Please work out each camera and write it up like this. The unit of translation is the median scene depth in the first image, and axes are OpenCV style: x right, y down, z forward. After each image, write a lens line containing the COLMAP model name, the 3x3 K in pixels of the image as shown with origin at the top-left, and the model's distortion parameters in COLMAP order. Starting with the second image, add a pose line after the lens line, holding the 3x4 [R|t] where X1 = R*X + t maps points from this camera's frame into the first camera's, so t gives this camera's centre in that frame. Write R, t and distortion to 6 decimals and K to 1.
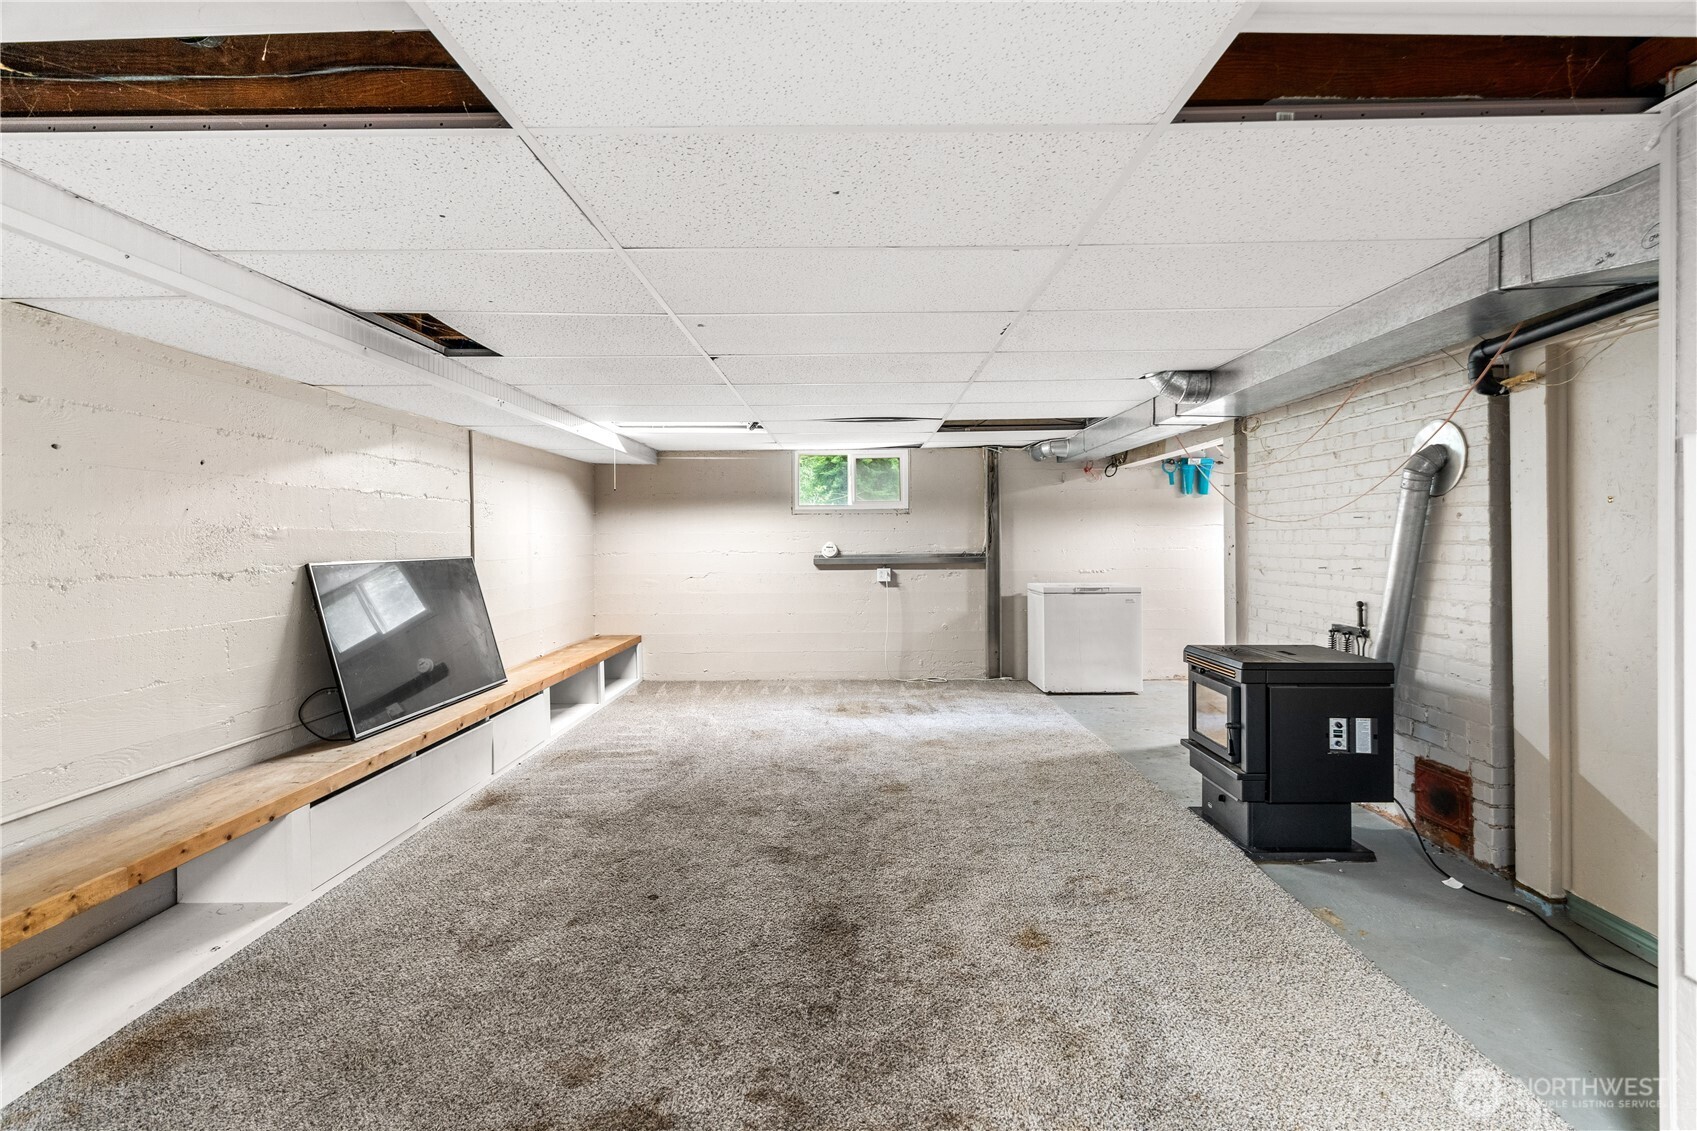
lens RADIAL K [[772.1, 0, 848.9], [0, 772.1, 551.3], [0, 0, 1]] dist [-0.004574, -0.000666]
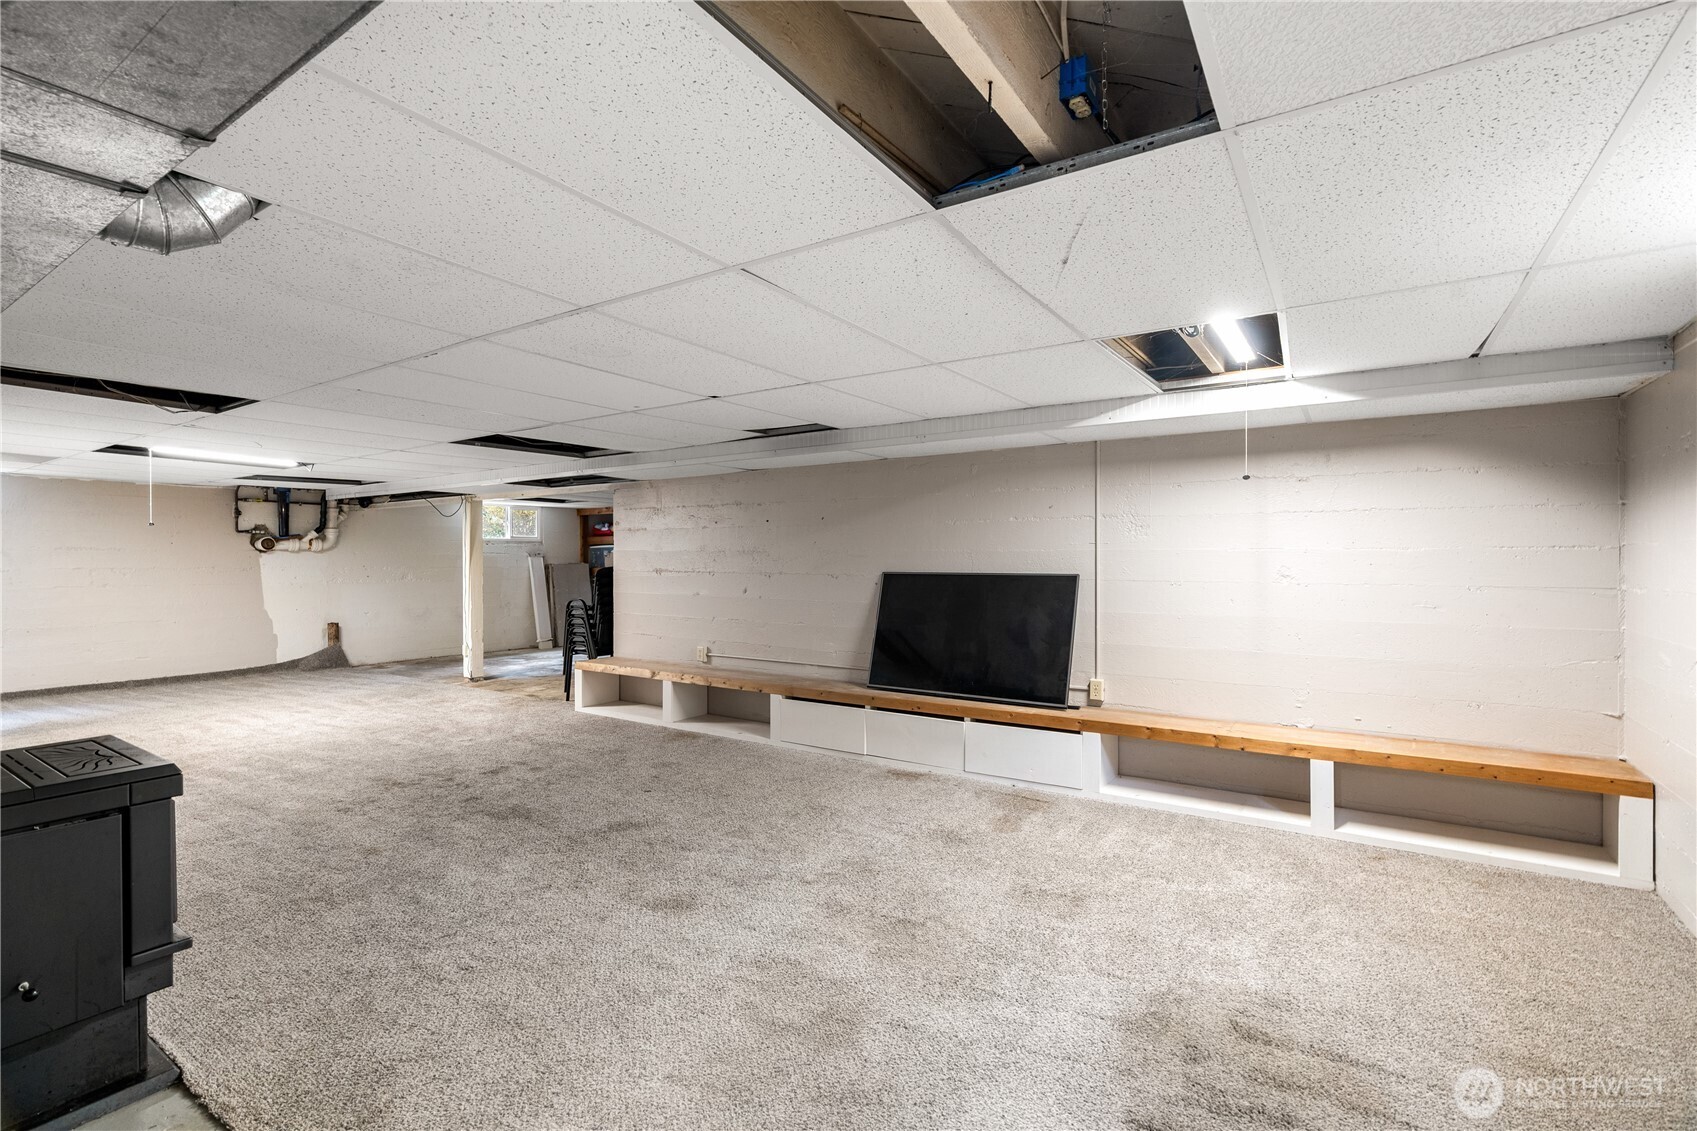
lens RADIAL K [[772.1, 0, 847.3], [0, 772.1, 562.9], [0, 0, 1]] dist [-0.004574, -0.000666]
pose [[-0.539408, 0.010597, -0.841978, 0.422832], [-0.007097, 0.999828, 0.017130, -0.018581], [0.842015, 0.015215, -0.539240, 1.112952]]
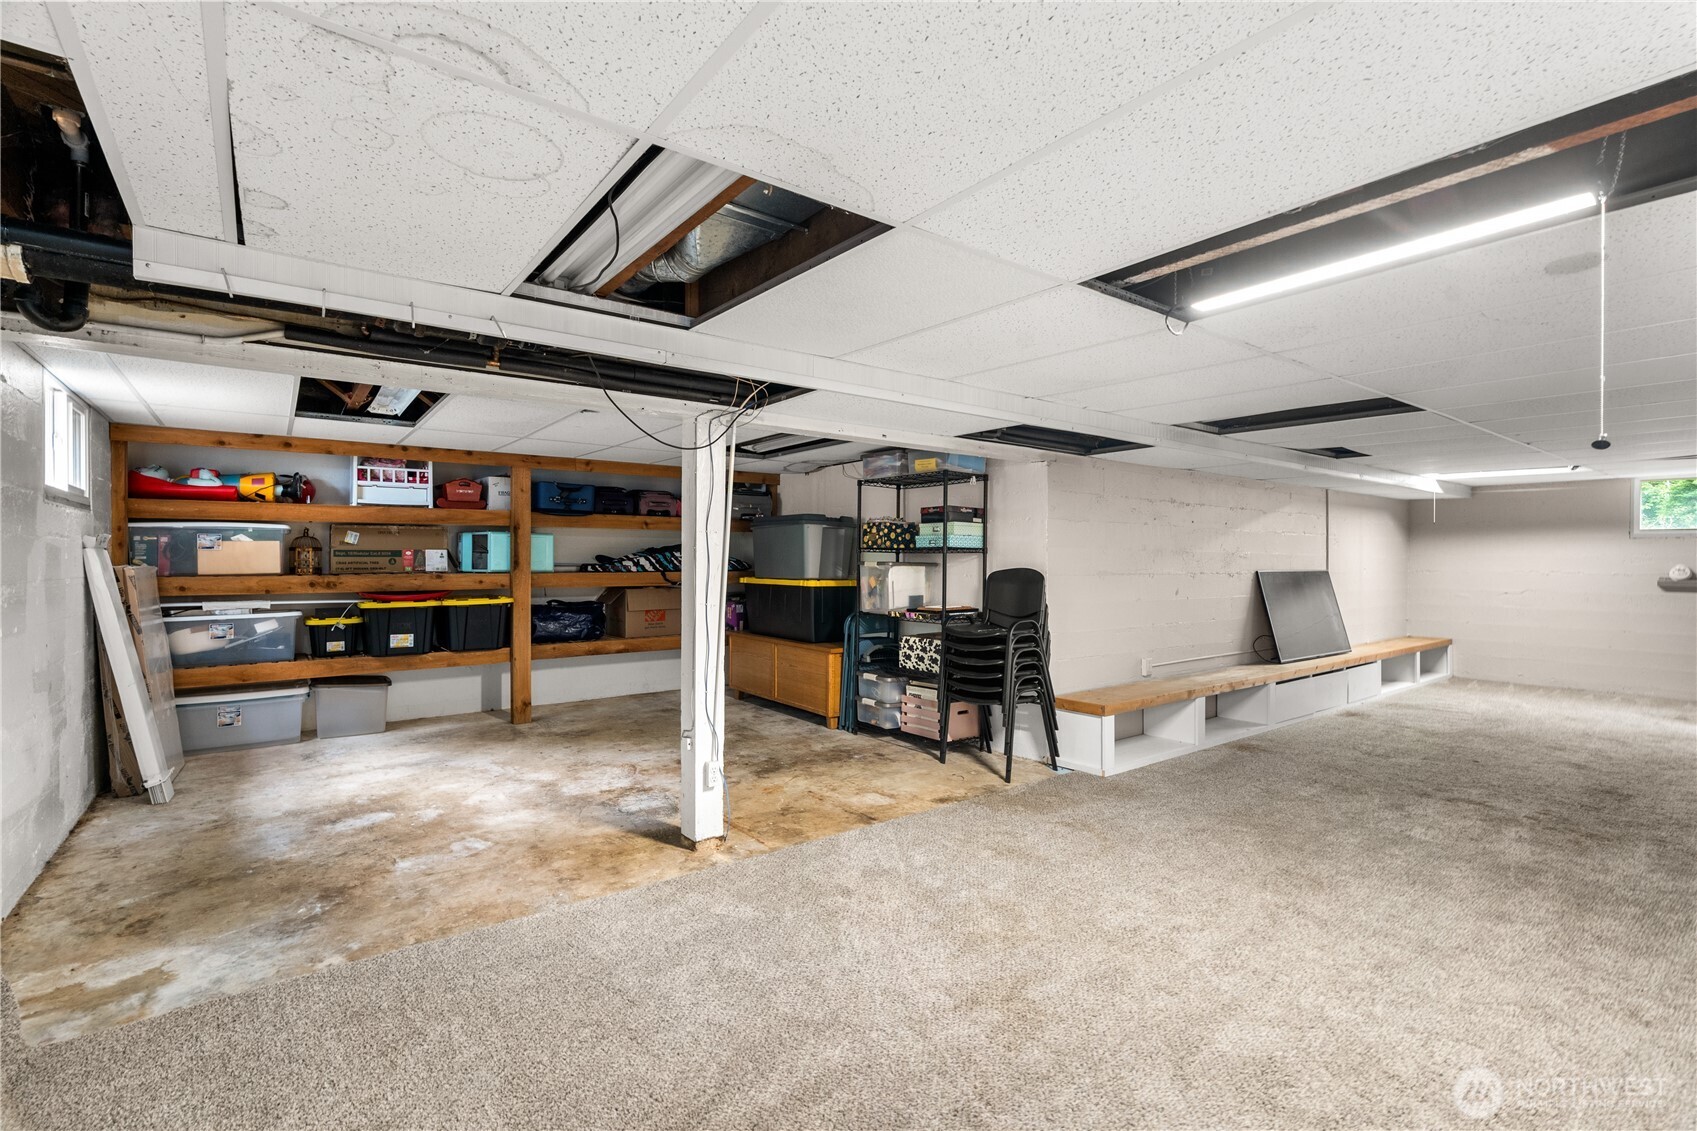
lens RADIAL K [[772.1, 0, 846.5], [0, 772.1, 563.0], [0, 0, 1]] dist [-0.004574, -0.000666]
pose [[0.614403, 0.012084, -0.788900, 0.129958], [-0.020103, 0.999798, -0.000342, 0.011266], [0.788736, 0.016069, 0.614522, -0.651970]]
